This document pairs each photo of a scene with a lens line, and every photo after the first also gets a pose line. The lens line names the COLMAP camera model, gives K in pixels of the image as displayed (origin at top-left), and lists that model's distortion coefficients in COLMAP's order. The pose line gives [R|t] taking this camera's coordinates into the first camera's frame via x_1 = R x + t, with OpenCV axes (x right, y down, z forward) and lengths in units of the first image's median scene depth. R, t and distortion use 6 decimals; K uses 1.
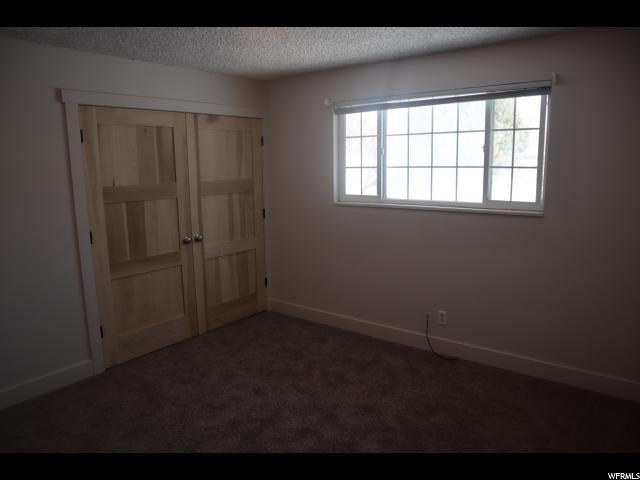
lens RADIAL K [[468.4, 0, 323.9], [0, 468.4, 238.0], [0, 0, 1]] dist [-0.013151, 0.014172]
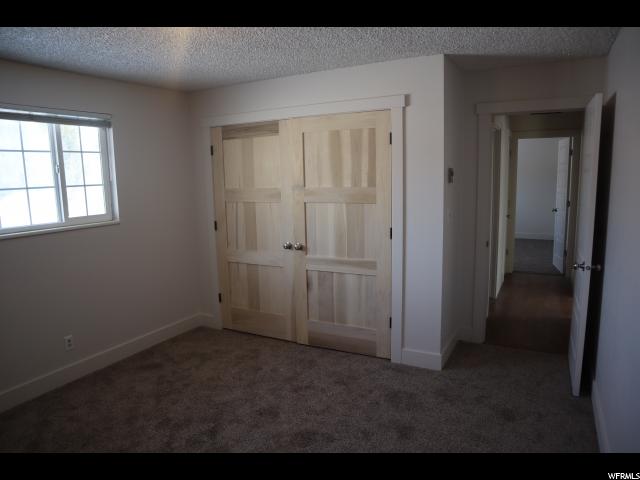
lens RADIAL K [[468.4, 0, 320.6], [0, 468.4, 238.4], [0, 0, 1]] dist [-0.013151, 0.014172]
pose [[-0.158113, -0.124487, 0.979542, -0.816358], [0.195381, 0.968463, 0.154617, -0.093943], [-0.967898, 0.215831, -0.128804, 0.633261]]
